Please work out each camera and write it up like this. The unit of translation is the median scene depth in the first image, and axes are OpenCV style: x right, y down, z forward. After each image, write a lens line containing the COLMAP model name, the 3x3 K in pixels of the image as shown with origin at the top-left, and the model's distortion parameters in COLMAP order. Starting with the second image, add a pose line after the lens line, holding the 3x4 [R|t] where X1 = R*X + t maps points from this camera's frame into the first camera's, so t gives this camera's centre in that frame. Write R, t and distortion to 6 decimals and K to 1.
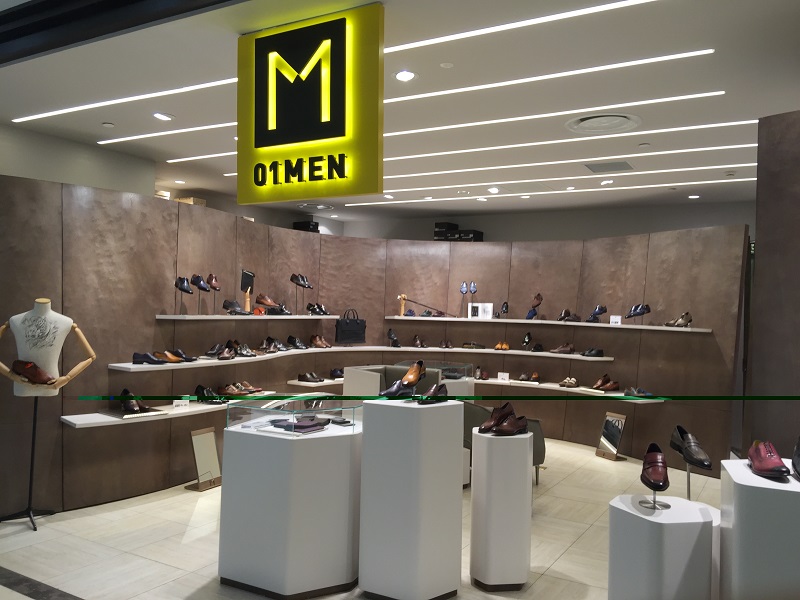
lens RADIAL K [[670.0, 0, 401.9], [0, 670.0, 302.3], [0, 0, 1]] dist [0.038681, -0.008651]
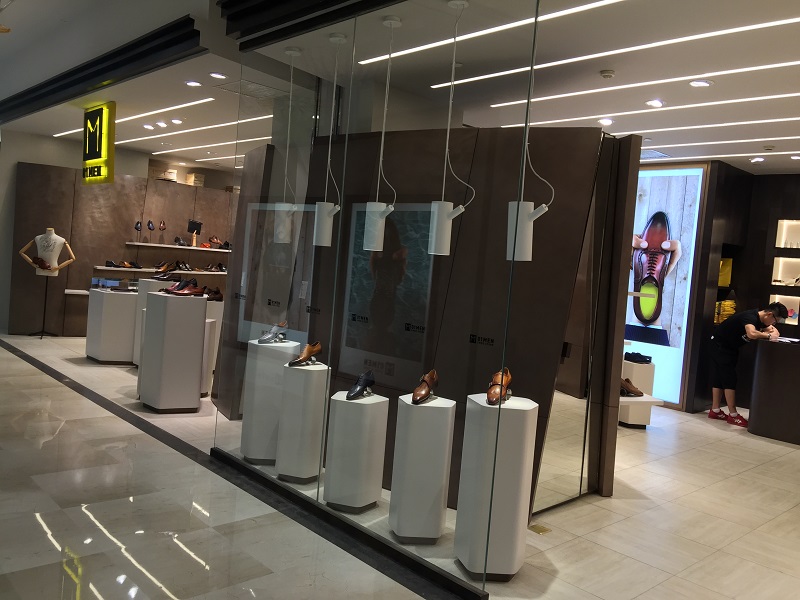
lens RADIAL K [[670.0, 0, 397.3], [0, 670.0, 298.6], [0, 0, 1]] dist [0.038681, -0.008651]
pose [[0.955622, 0.065609, -0.287197, 0.898303], [-0.051094, 0.997022, 0.057757, 0.029916], [0.290132, -0.040520, 0.956129, -0.546463]]
